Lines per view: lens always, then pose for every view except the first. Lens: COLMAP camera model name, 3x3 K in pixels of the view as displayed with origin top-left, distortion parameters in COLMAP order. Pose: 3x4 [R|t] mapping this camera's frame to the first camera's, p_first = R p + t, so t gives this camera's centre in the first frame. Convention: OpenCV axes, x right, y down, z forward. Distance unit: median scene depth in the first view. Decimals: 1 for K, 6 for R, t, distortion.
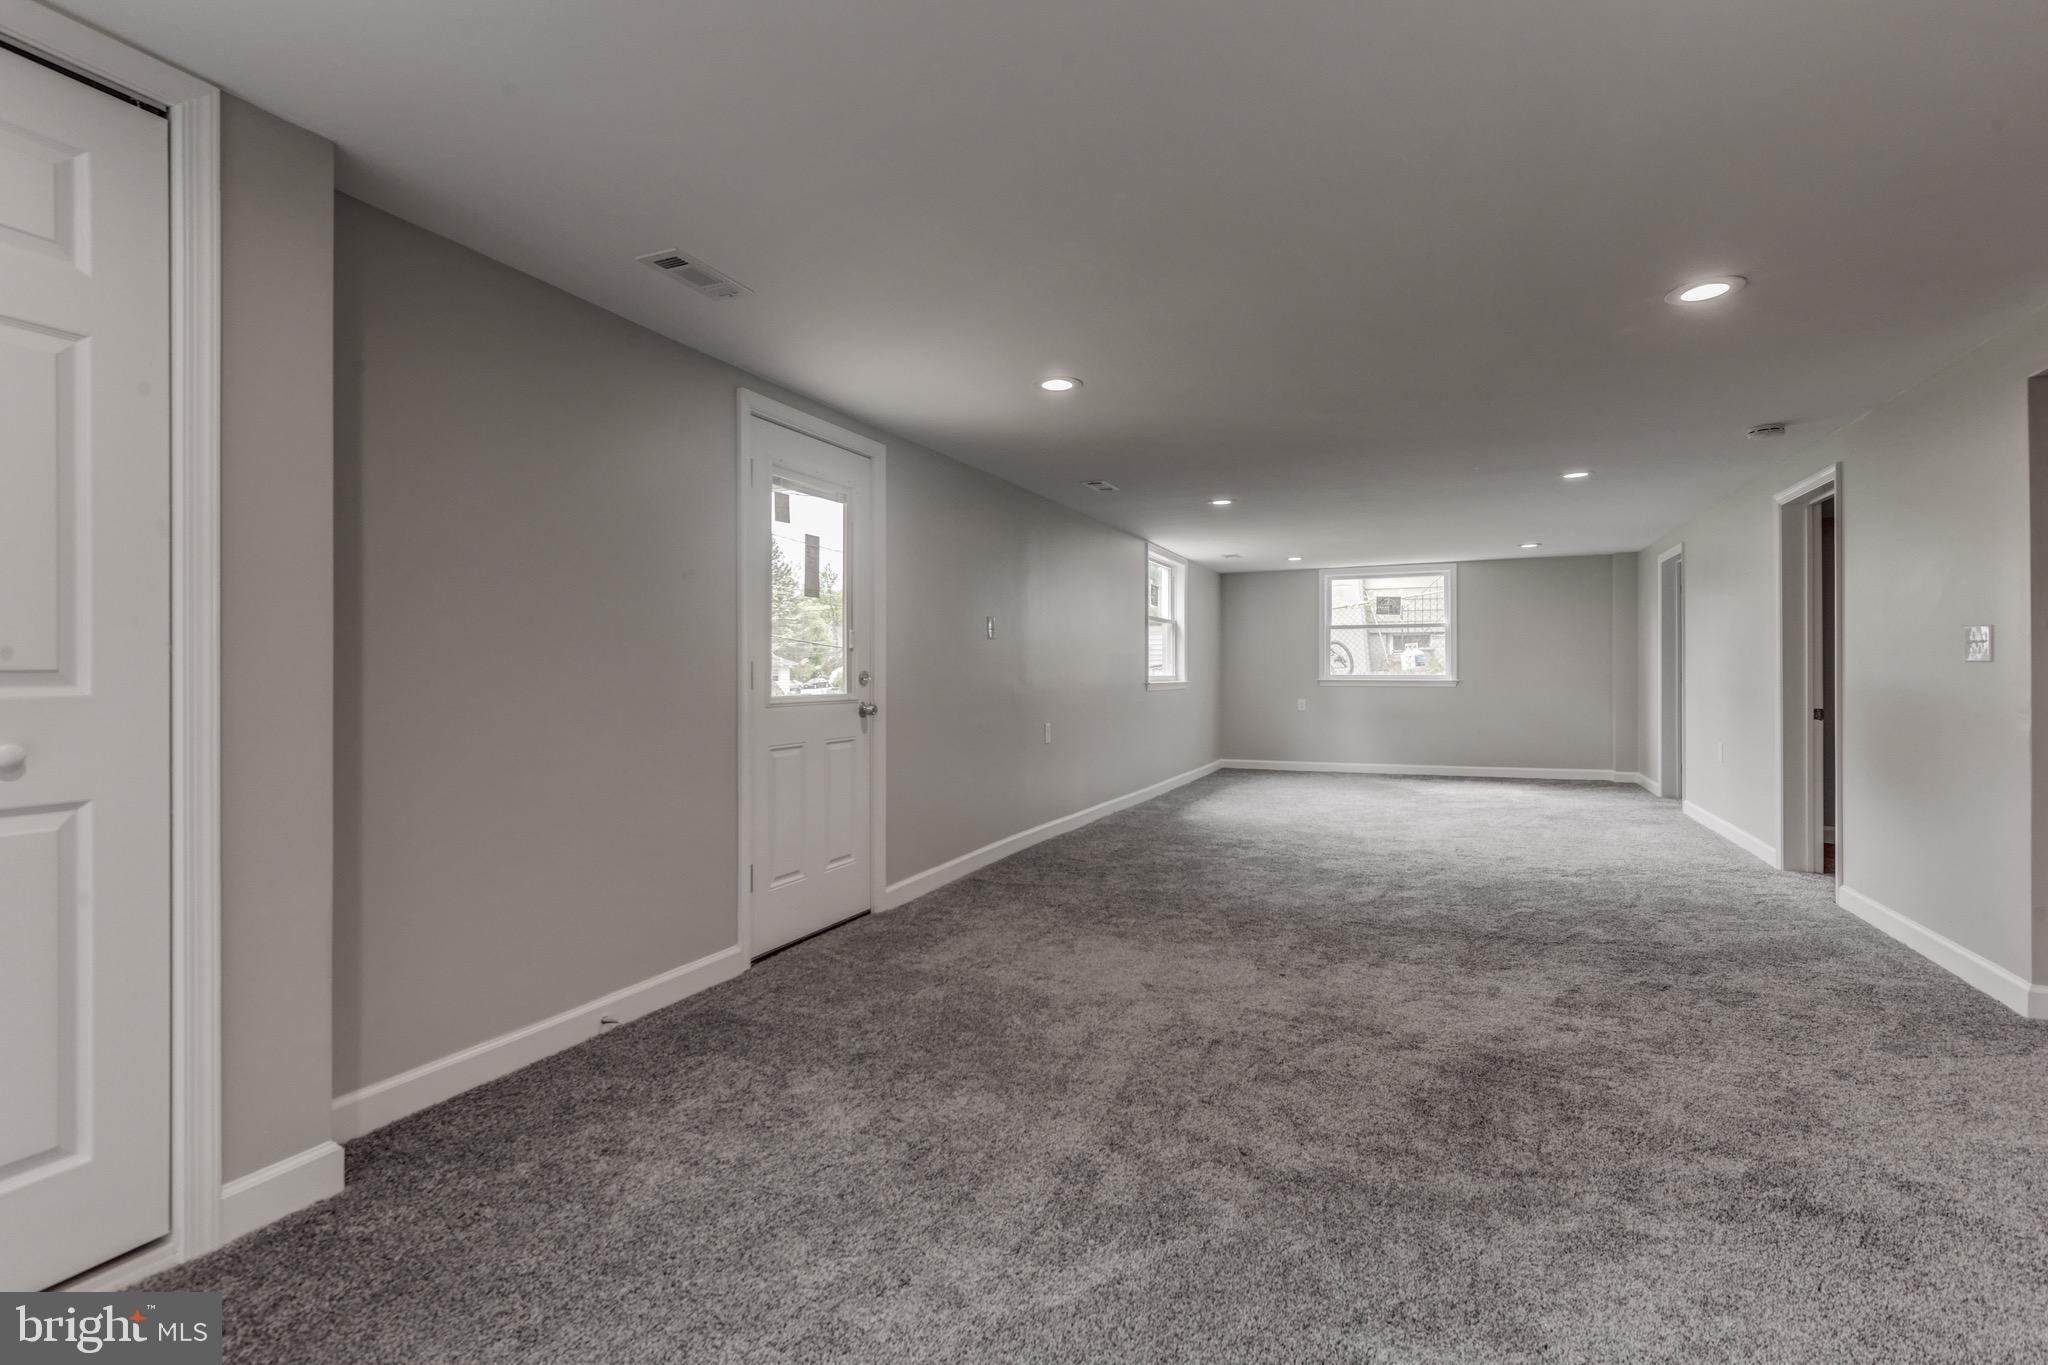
lens RADIAL K [[929.1, 0, 1023.9], [0, 929.1, 668.4], [0, 0, 1]] dist [-0.000467, -0.000440]
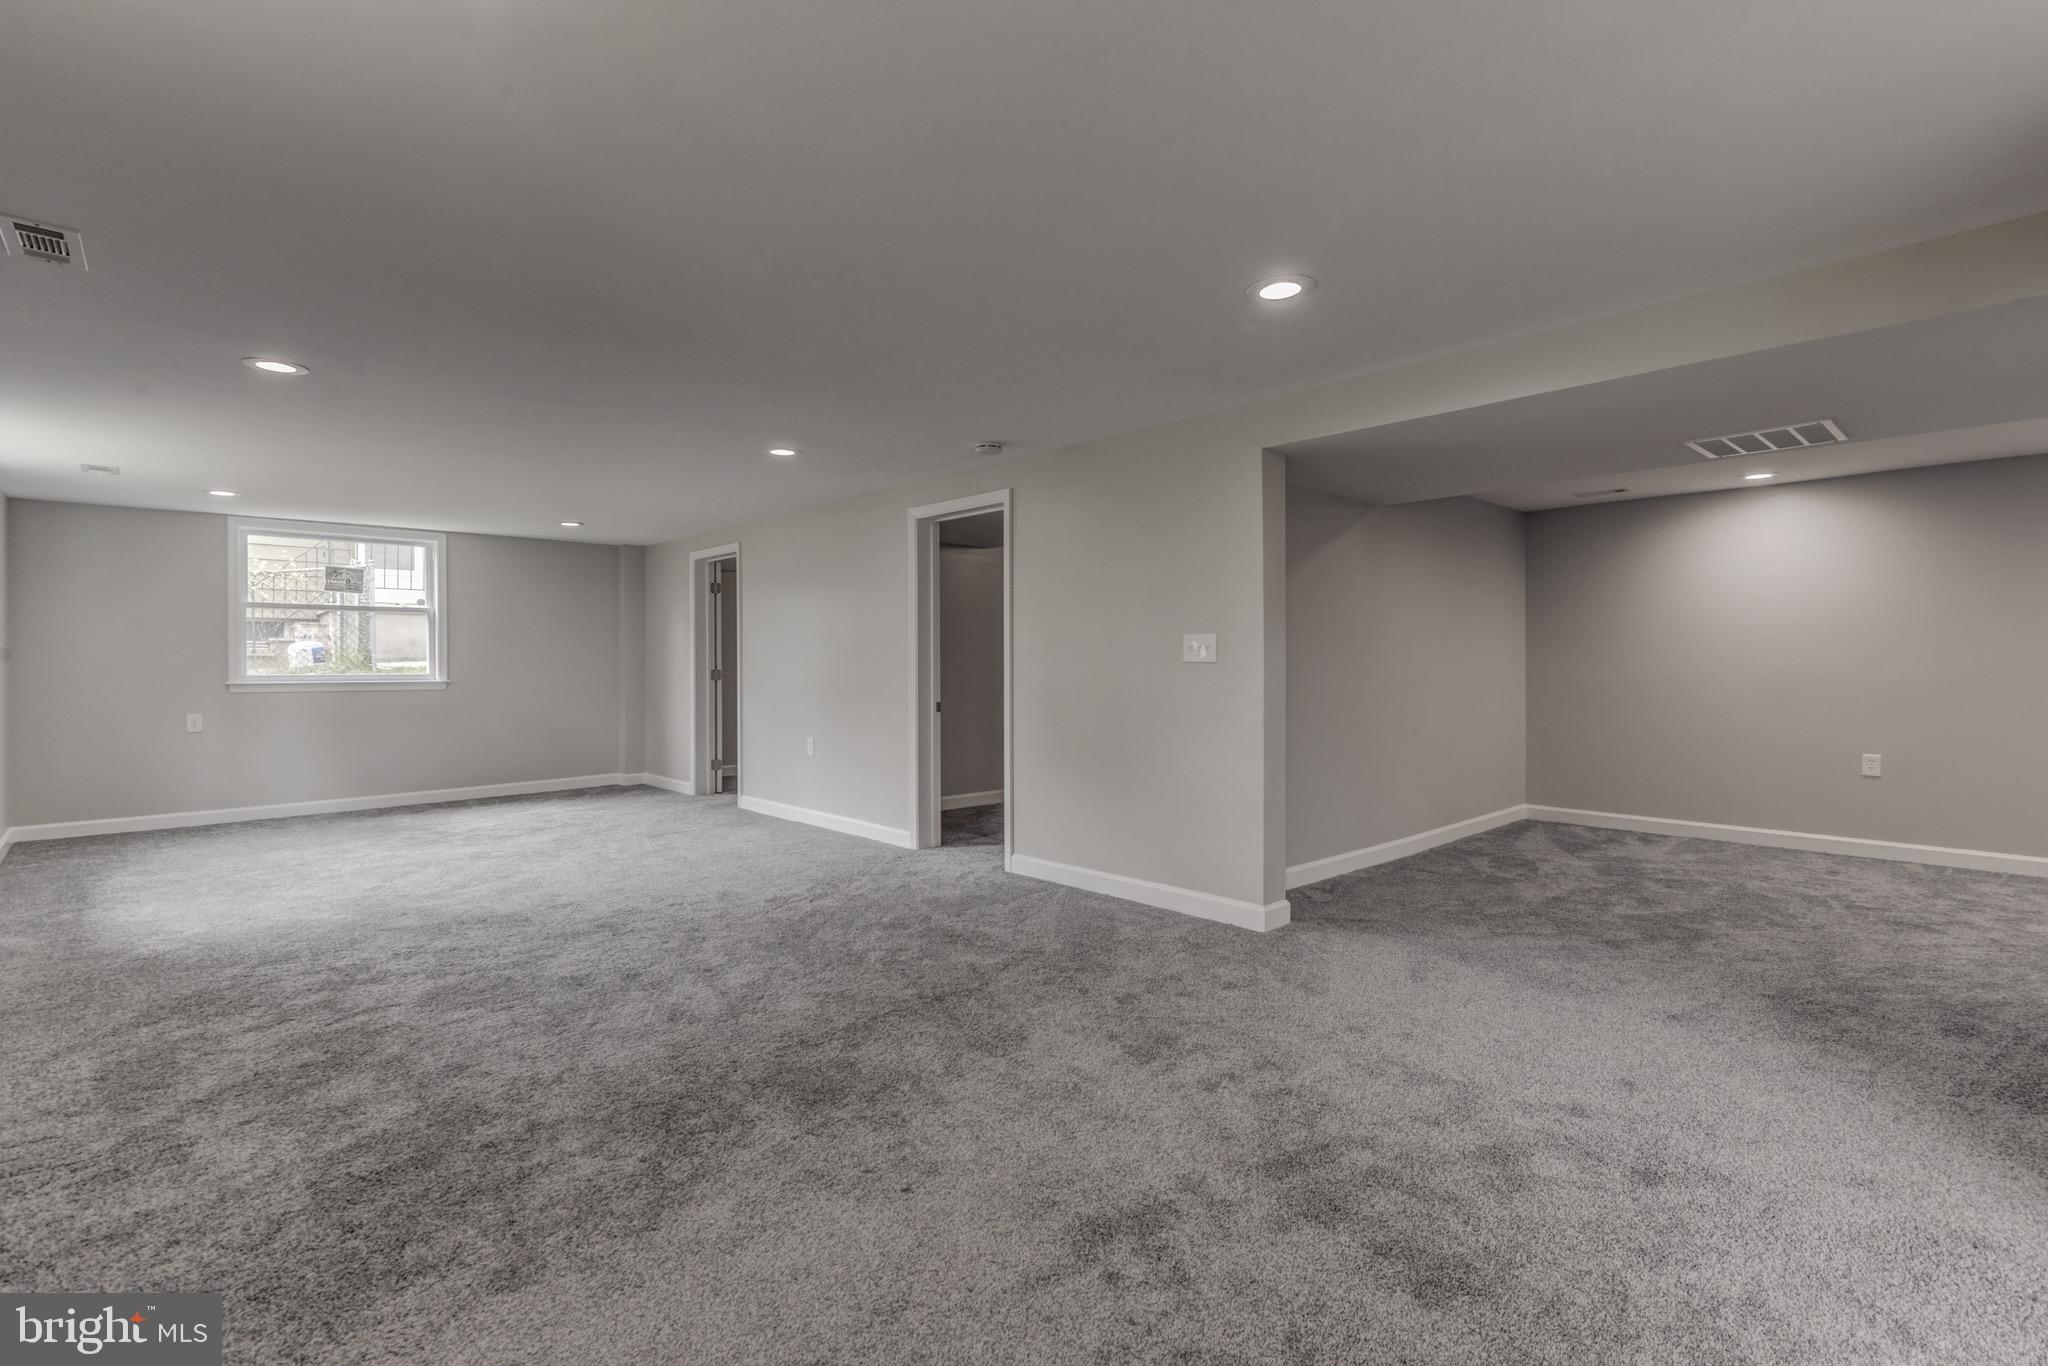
lens RADIAL K [[929.1, 0, 1023.9], [0, 929.1, 668.9], [0, 0, 1]] dist [-0.000467, -0.000440]
pose [[0.383006, -0.002539, 0.923742, -0.171844], [-0.001337, 0.999994, 0.003302, -0.001885], [-0.923745, -0.002500, 0.383000, 0.512609]]
